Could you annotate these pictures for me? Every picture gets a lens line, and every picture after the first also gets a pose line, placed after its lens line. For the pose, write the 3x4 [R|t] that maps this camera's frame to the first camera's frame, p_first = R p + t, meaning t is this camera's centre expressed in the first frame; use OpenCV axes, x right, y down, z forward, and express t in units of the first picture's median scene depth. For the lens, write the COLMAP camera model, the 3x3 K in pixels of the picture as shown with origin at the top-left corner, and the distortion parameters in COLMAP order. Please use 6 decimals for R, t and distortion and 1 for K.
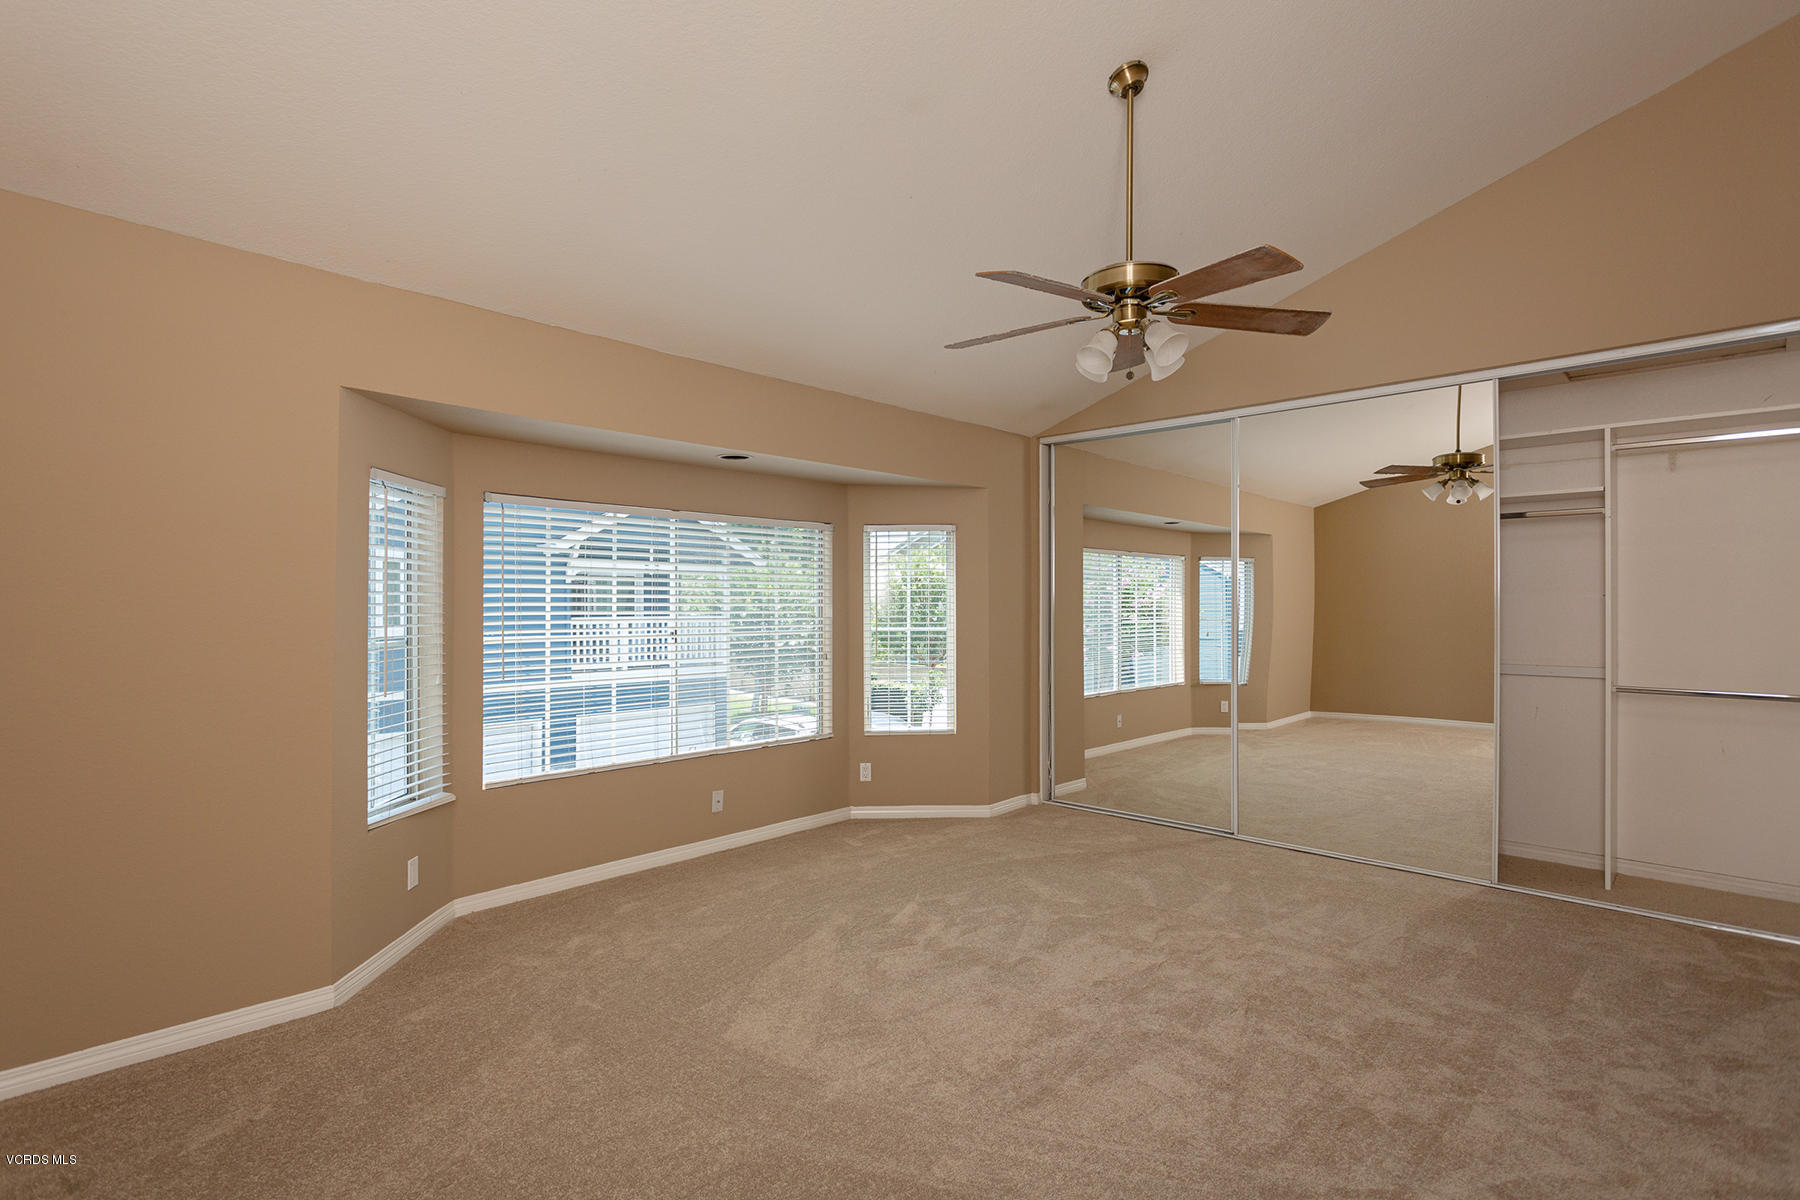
lens RADIAL K [[861.1, 0, 908.4], [0, 861.1, 599.4], [0, 0, 1]] dist [0.003622, 0.000472]
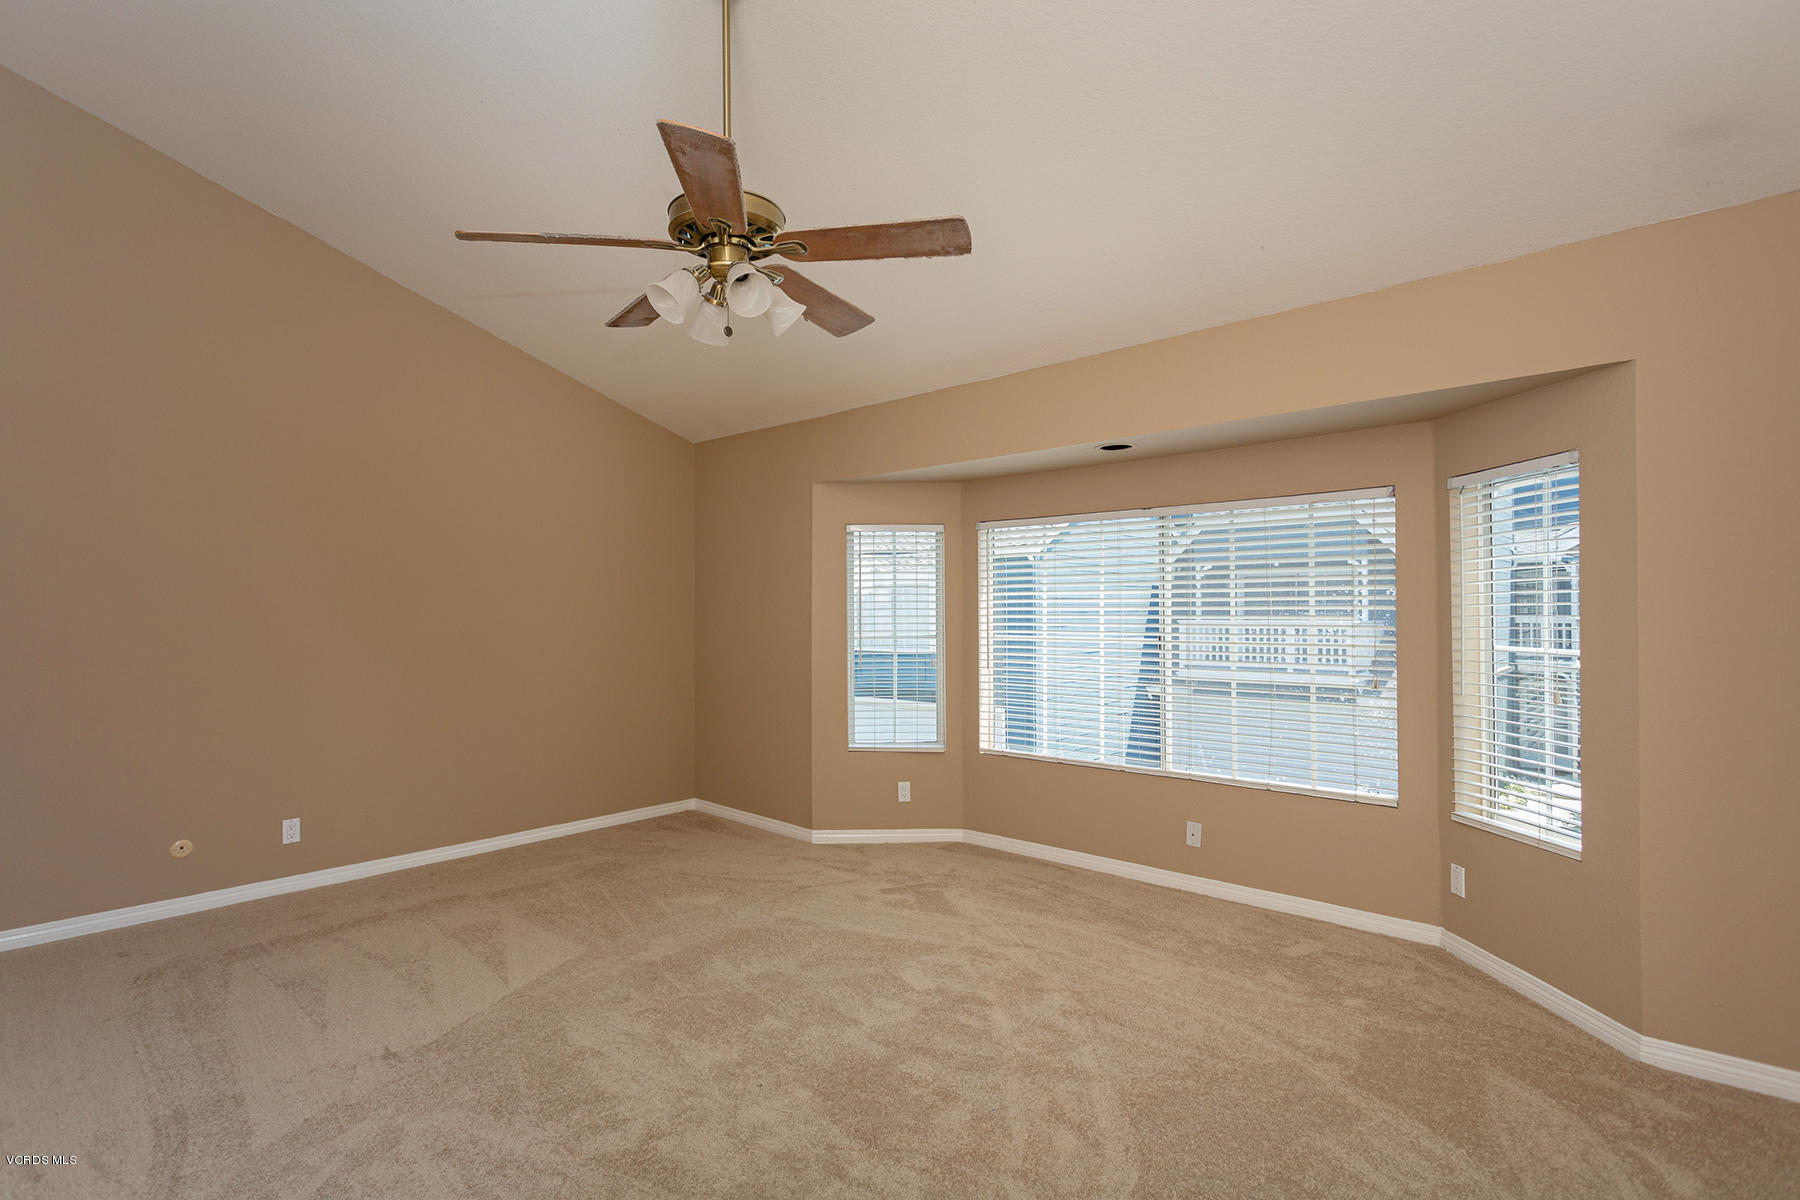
lens RADIAL K [[861.1, 0, 908.4], [0, 861.1, 599.4], [0, 0, 1]] dist [0.003622, 0.000472]
pose [[0.029730, -0.012308, -0.999482, 0.651240], [0.010393, 0.999874, -0.012003, 0.004148], [0.999504, -0.010031, 0.029855, 0.696237]]
